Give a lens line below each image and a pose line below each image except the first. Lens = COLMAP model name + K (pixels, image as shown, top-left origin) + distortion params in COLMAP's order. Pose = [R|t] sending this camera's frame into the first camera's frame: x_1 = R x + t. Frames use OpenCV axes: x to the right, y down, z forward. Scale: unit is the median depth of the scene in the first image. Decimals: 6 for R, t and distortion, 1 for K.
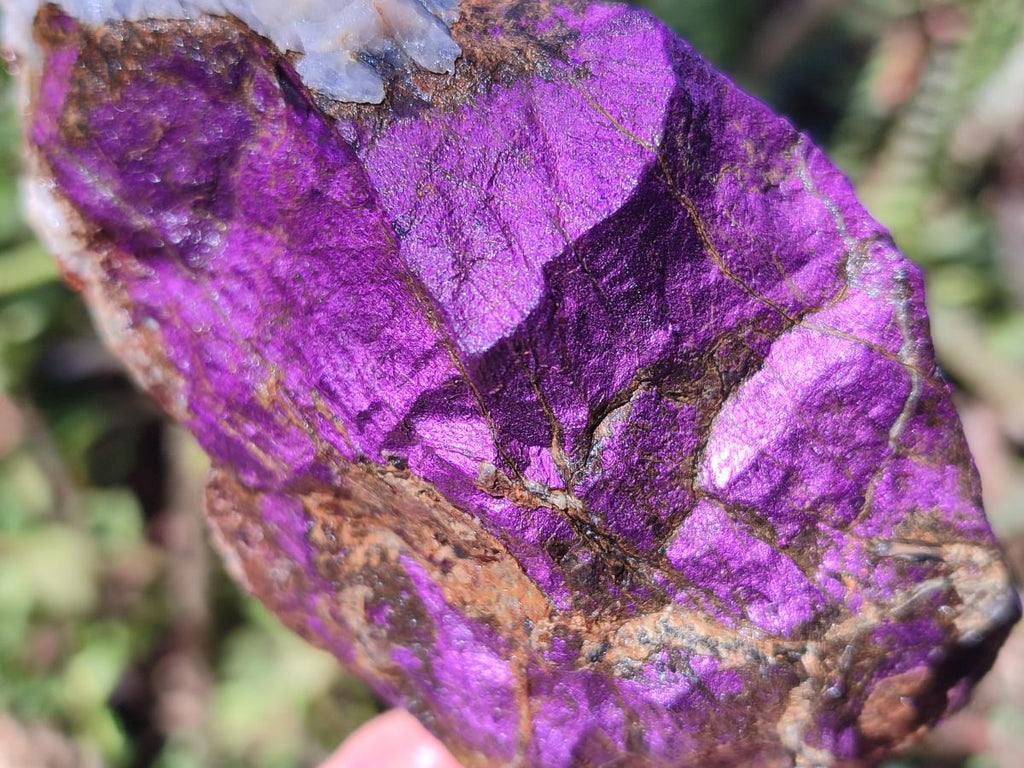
lens RADIAL K [[1587.4, 0, 512.0], [0, 1587.4, 384.0], [0, 0, 1]] dist [0.304026, -2.088411]
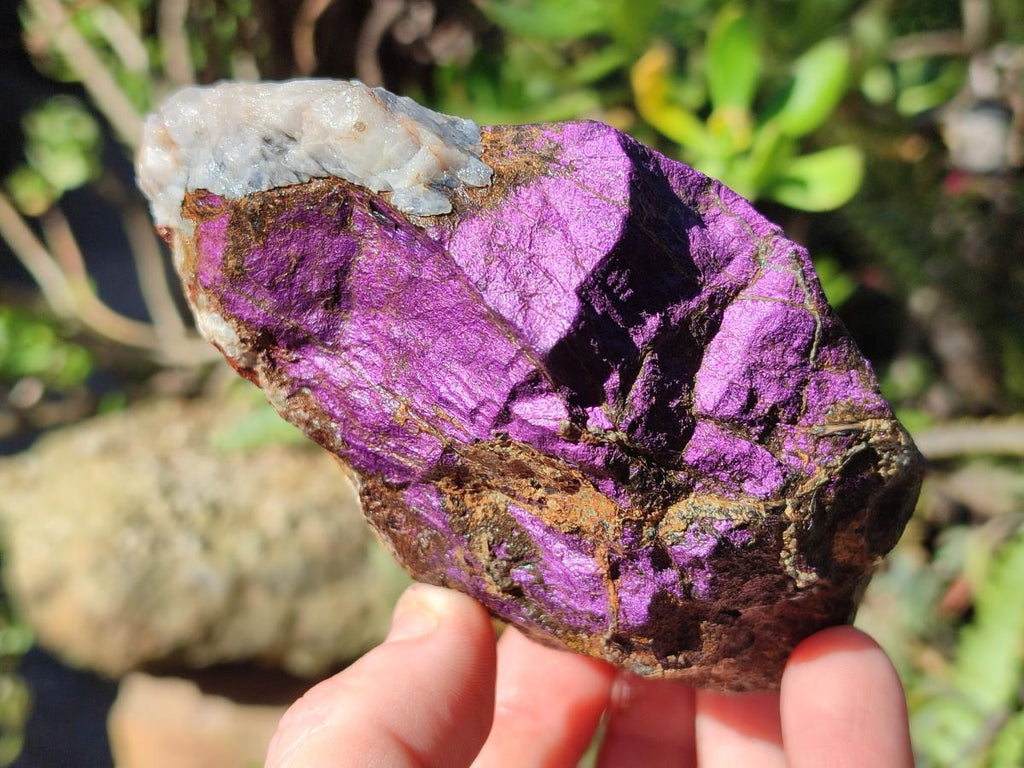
lens RADIAL K [[1525.1, 0, 512.0], [0, 1525.1, 384.0], [0, 0, 1]] dist [0.291746, -0.032778]
pose [[0.979047, -0.199633, 0.040170, -0.110554], [0.201370, 0.978472, -0.045192, 0.067401], [-0.030283, 0.052334, 0.998170, -0.475552]]
